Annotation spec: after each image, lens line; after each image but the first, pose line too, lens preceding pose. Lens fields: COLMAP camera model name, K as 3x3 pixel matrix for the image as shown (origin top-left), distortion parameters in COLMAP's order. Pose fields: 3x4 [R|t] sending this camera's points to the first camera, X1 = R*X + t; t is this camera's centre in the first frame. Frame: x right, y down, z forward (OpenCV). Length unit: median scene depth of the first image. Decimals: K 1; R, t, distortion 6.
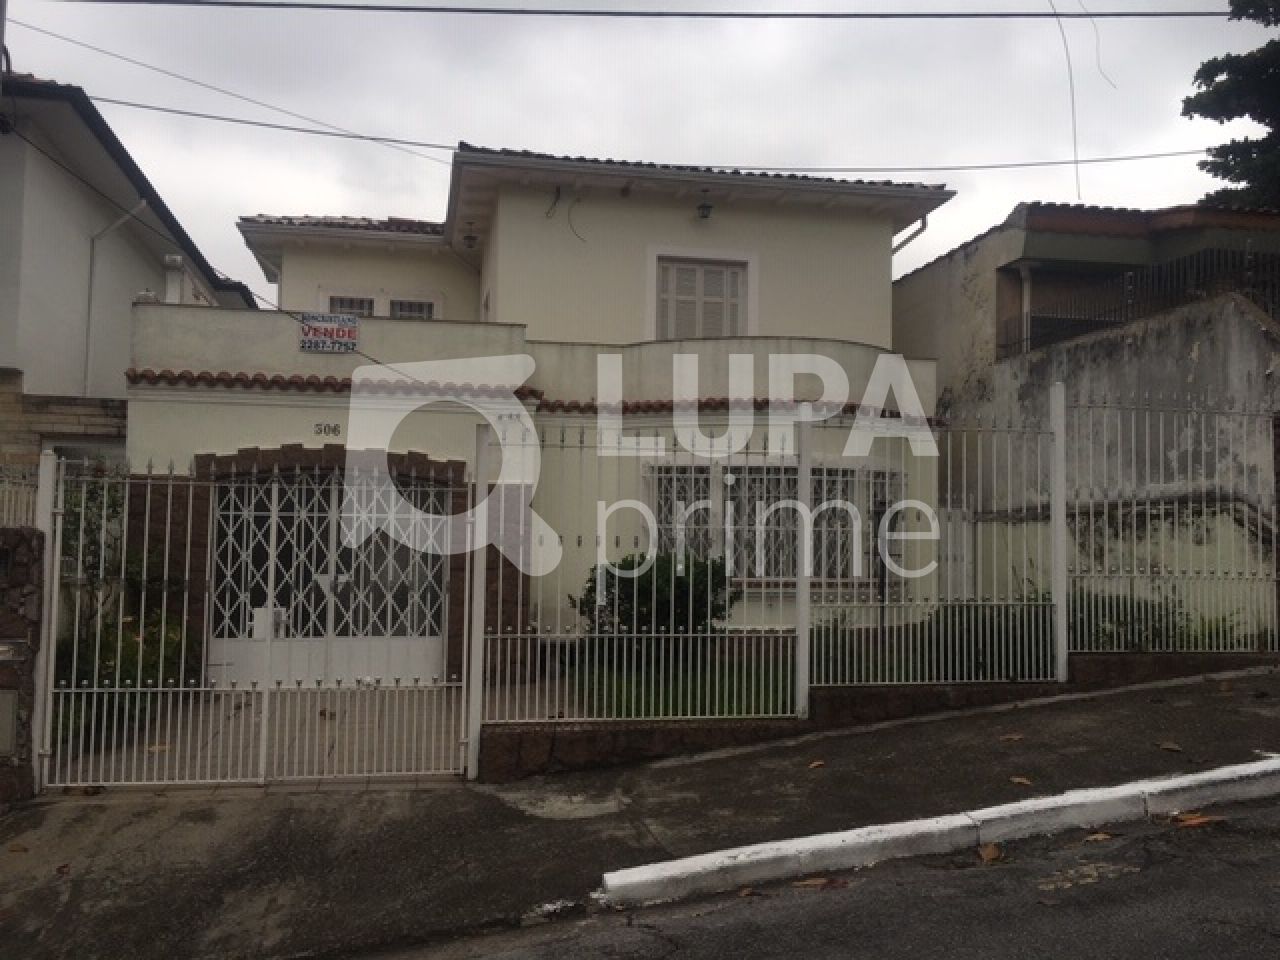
lens RADIAL K [[1081.8, 0, 638.8], [0, 1081.8, 475.7], [0, 0, 1]] dist [-0.006019, -0.009745]
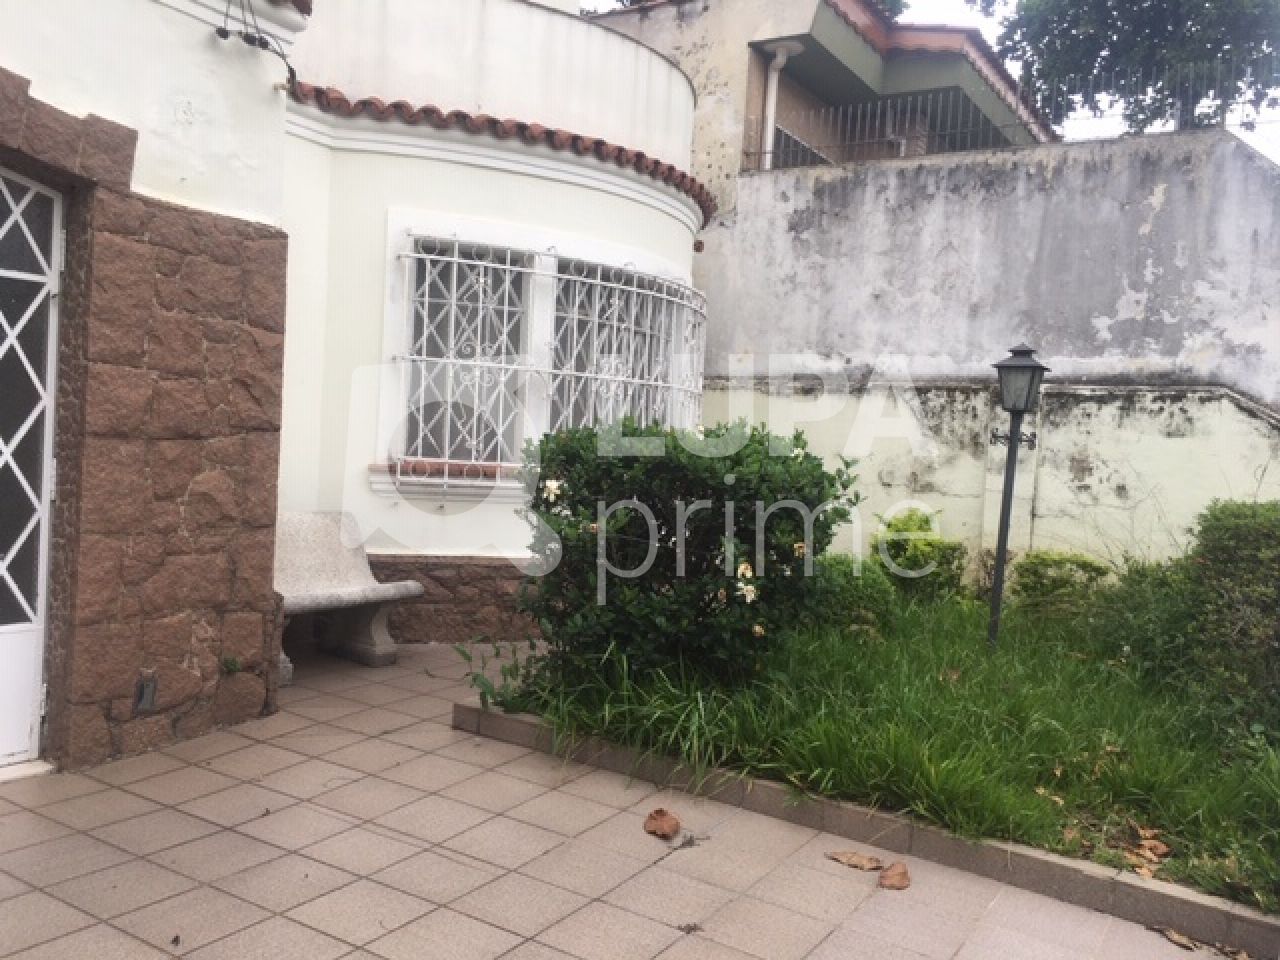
lens RADIAL K [[1081.8, 0, 639.0], [0, 1081.8, 479.1], [0, 0, 1]] dist [-0.006019, -0.009745]
pose [[0.699468, 0.003115, 0.714657, -0.296507], [-0.089188, 0.992553, 0.082966, 0.055810], [-0.709077, -0.121771, 0.694537, 0.629327]]
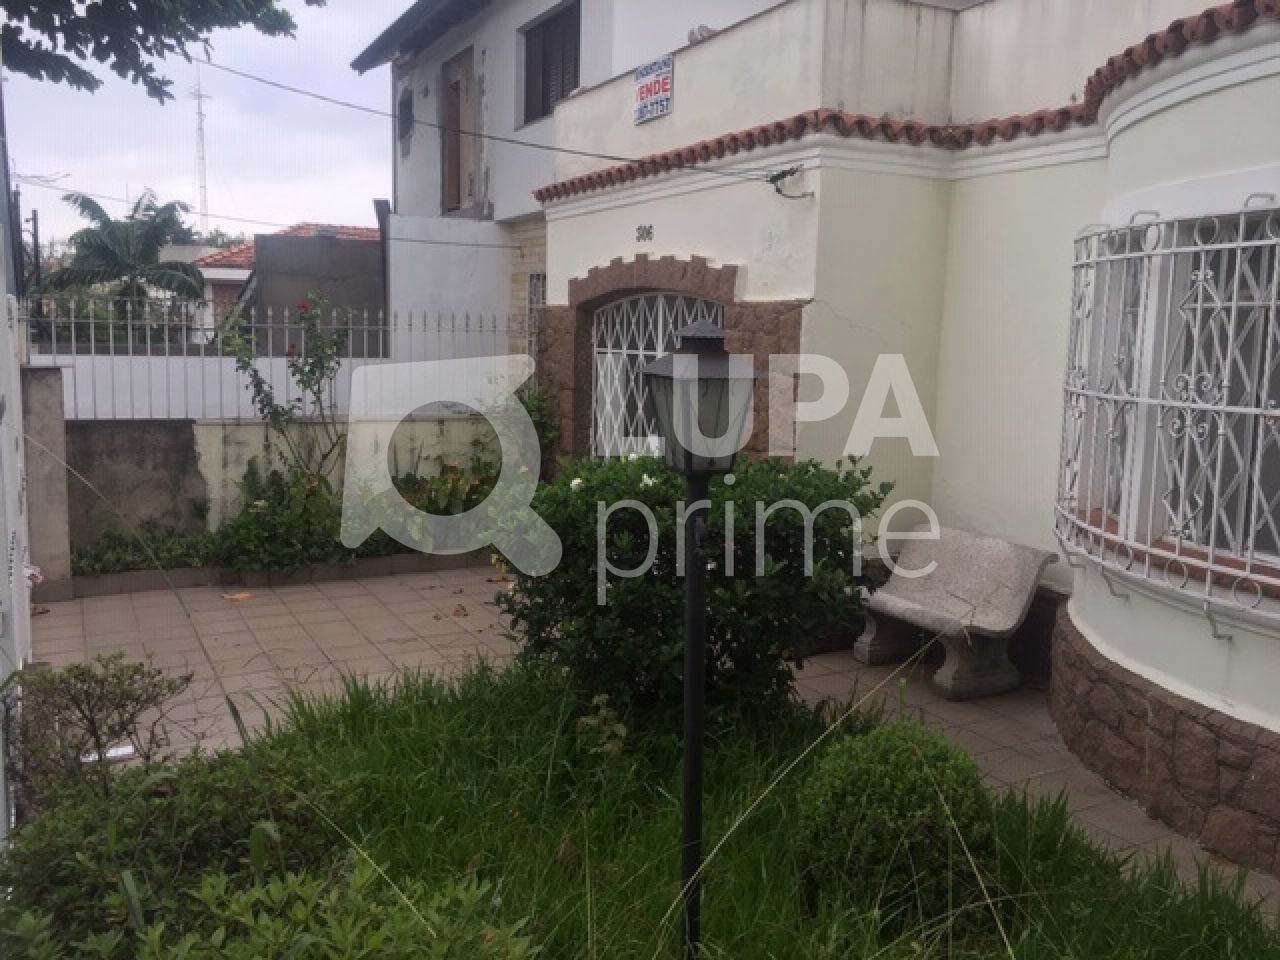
lens RADIAL K [[1081.8, 0, 641.4], [0, 1081.8, 481.6], [0, 0, 1]] dist [-0.006019, -0.009745]
pose [[0.260838, 0.120096, -0.957883, 0.406379], [0.029380, 0.990785, 0.132222, 0.024592], [0.964935, -0.062631, 0.254906, 0.793938]]
